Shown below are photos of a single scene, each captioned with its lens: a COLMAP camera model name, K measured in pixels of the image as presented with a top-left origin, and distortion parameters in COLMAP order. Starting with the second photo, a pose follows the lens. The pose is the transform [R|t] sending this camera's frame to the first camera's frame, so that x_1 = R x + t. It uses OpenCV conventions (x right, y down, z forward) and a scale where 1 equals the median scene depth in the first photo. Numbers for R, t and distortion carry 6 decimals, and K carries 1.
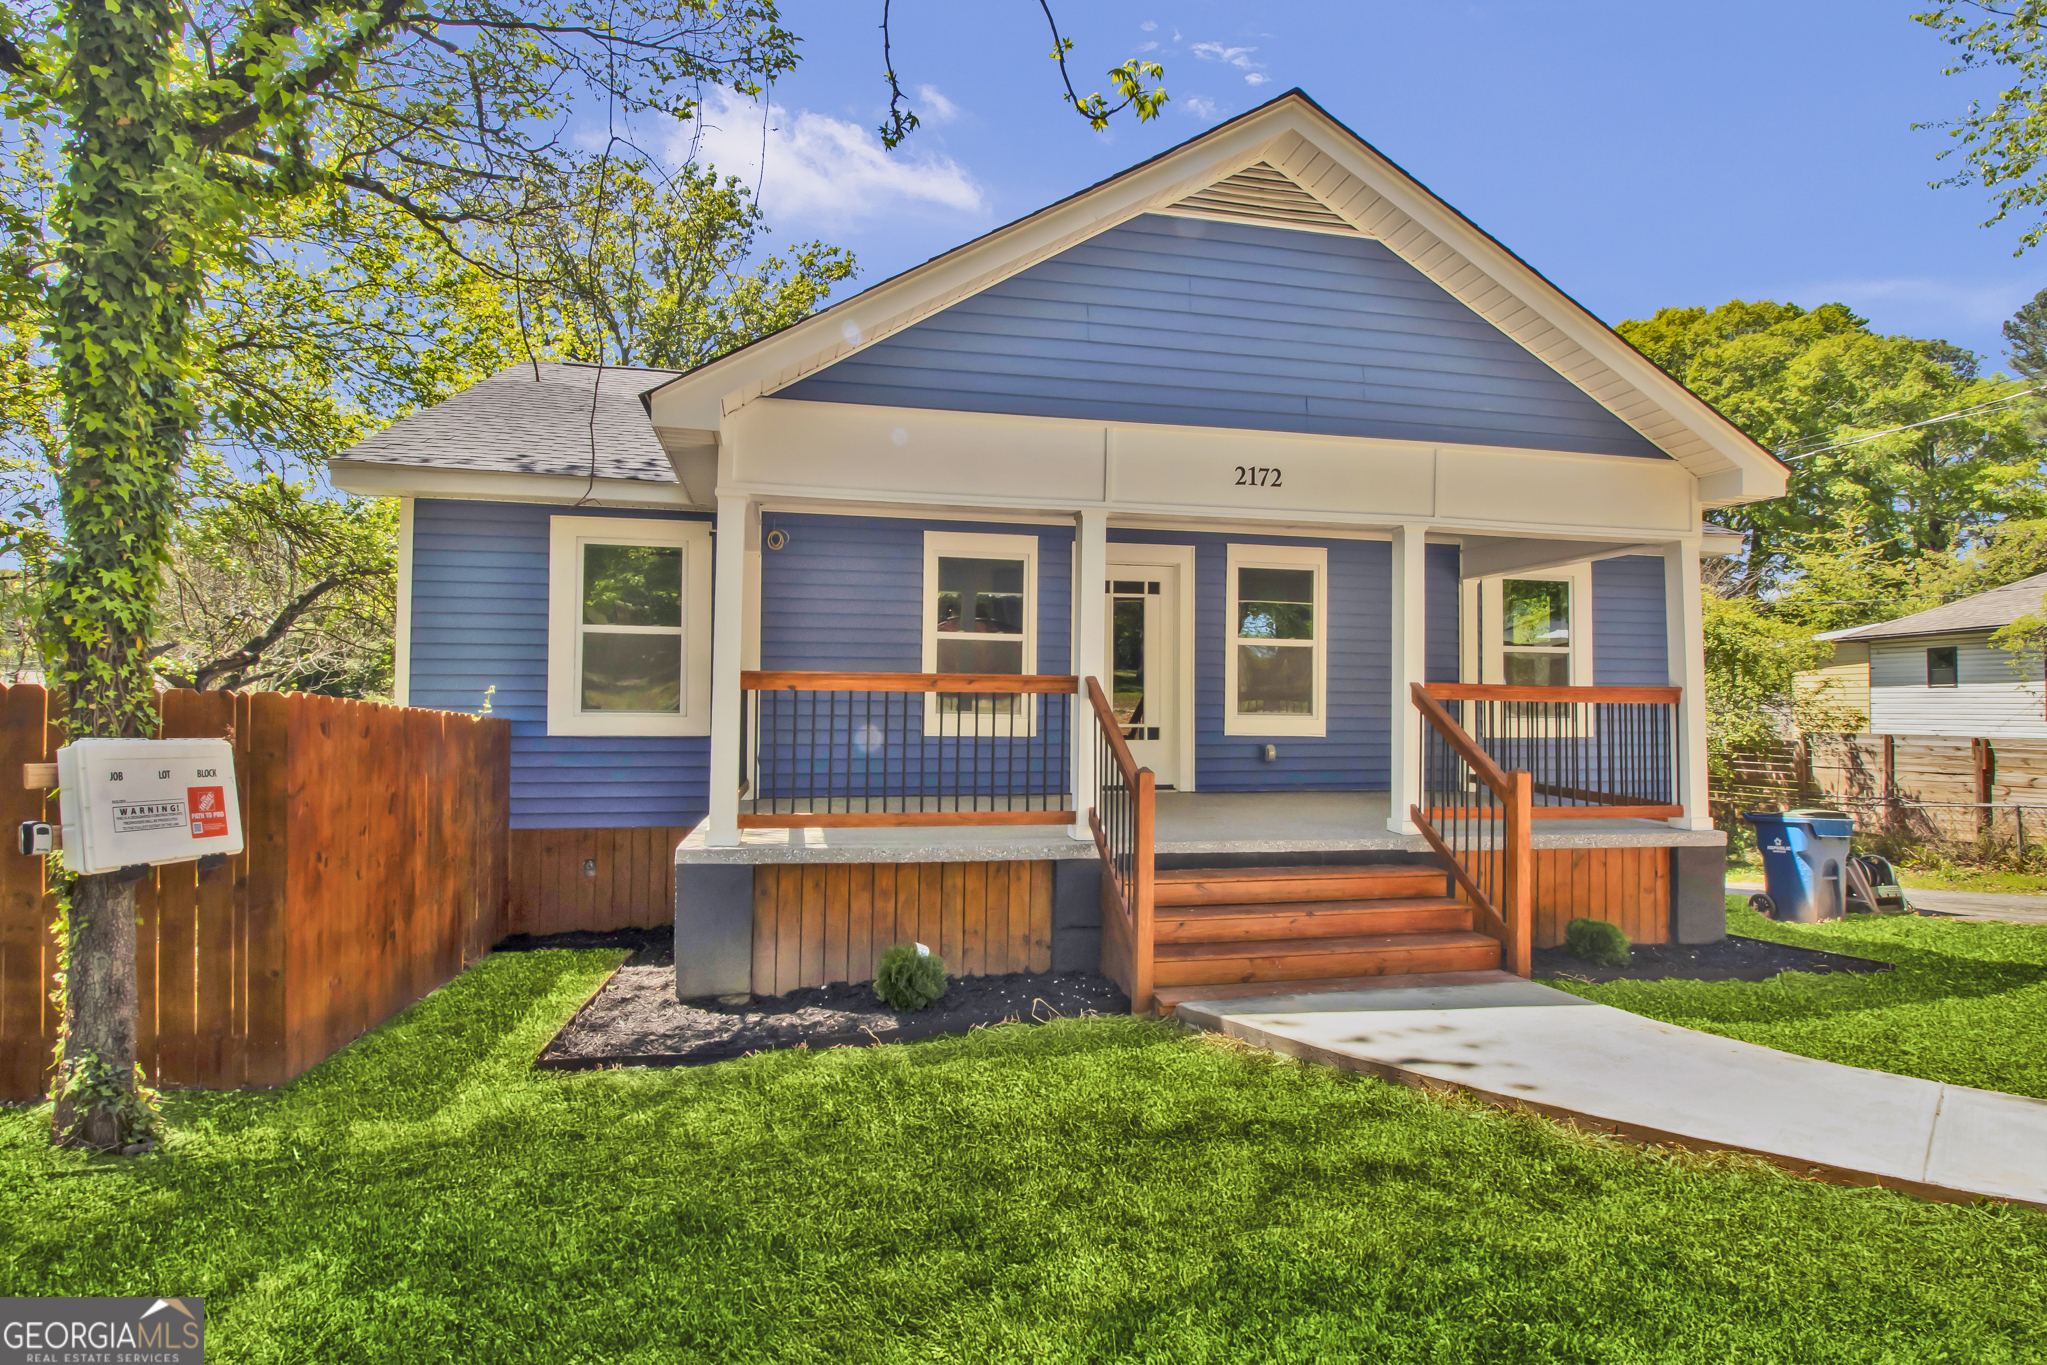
lens RADIAL K [[1002.7, 0, 1024.8], [0, 1002.7, 702.8], [0, 0, 1]] dist [0.000434, -0.016882]
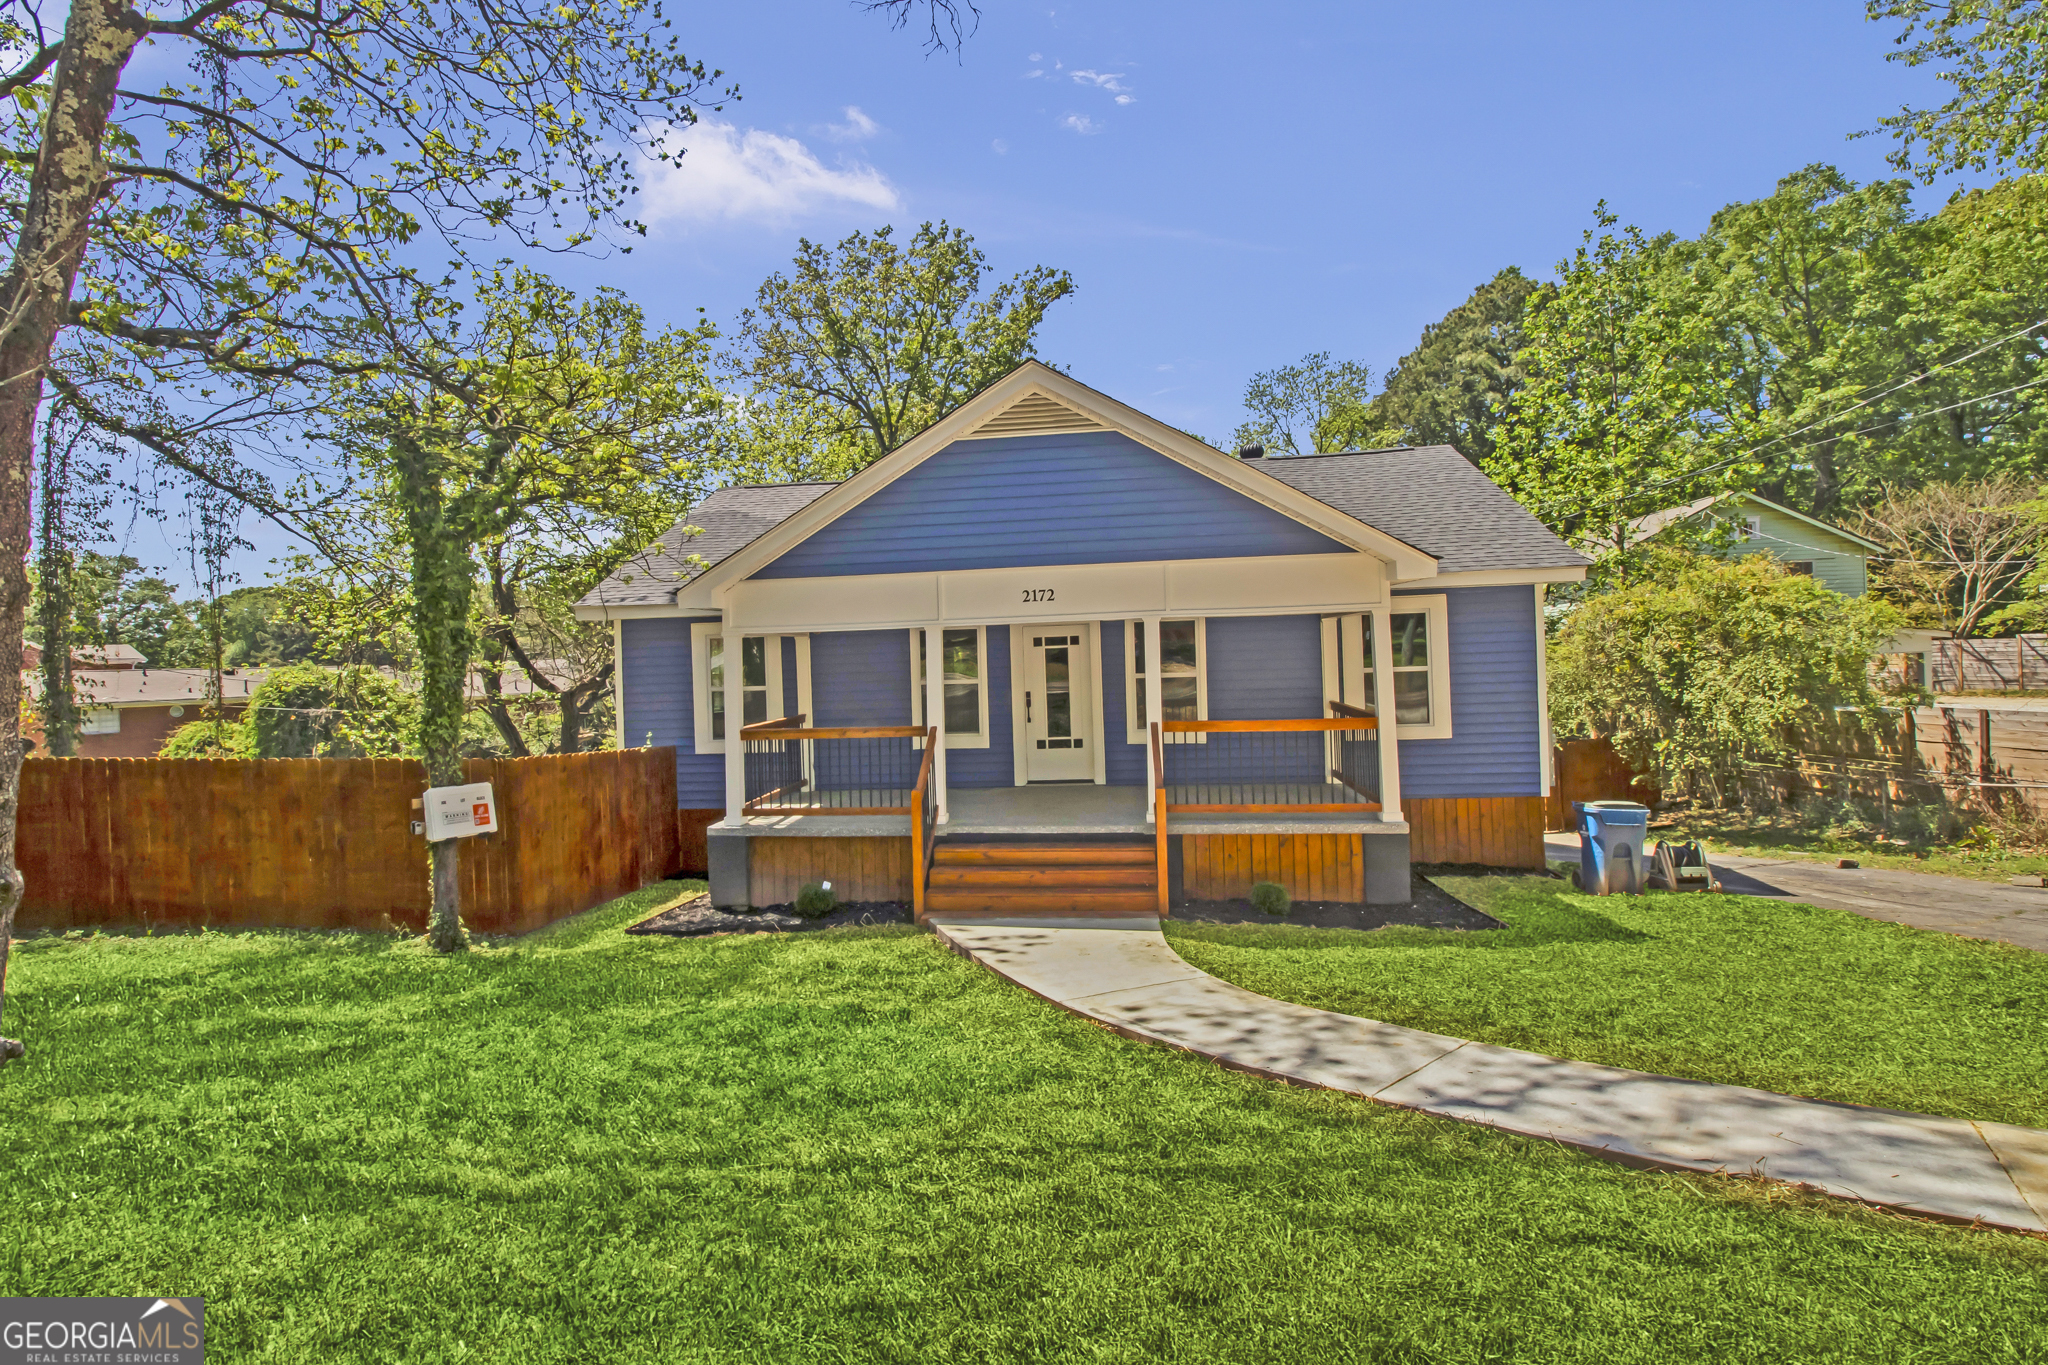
lens RADIAL K [[1008.7, 0, 1024.0], [0, 1008.7, 682.5], [0, 0, 1]] dist [-0.017412, -0.000842]
pose [[0.946534, -0.029130, -0.321288, 0.732451], [0.039078, 0.998934, 0.024559, -0.132015], [0.320230, -0.035801, 0.946663, -0.521312]]
